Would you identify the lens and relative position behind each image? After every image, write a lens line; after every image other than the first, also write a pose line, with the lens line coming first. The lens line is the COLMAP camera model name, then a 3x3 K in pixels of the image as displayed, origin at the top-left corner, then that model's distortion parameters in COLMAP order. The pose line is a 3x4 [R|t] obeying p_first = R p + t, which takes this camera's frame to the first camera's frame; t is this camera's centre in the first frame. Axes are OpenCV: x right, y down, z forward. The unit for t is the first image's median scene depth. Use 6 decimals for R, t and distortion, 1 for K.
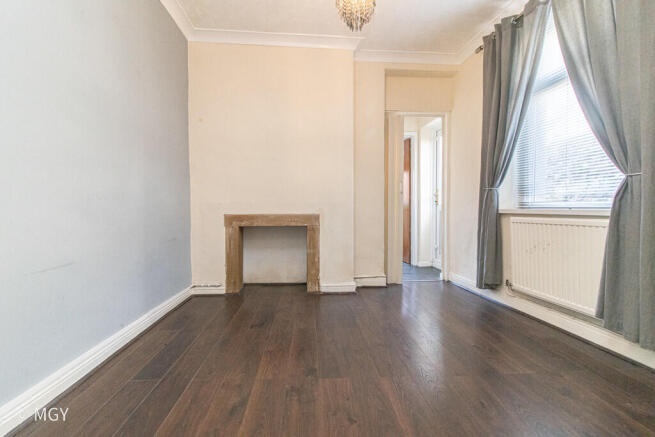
lens RADIAL K [[314.0, 0, 327.5], [0, 314.0, 218.5], [0, 0, 1]] dist [-0.001427, 0.000012]
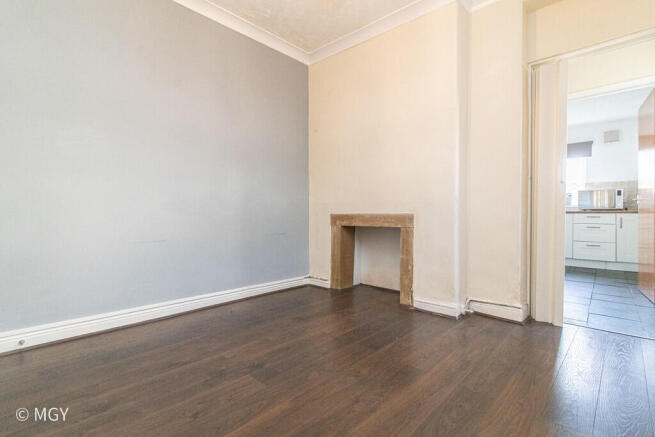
lens RADIAL K [[314.0, 0, 327.5], [0, 314.0, 218.5], [0, 0, 1]] dist [-0.001427, 0.000012]
pose [[0.674073, 0.010406, -0.738591, 0.449281], [-0.027374, 0.999566, -0.010900, 0.013754], [0.738157, 0.027566, 0.674065, 0.264483]]
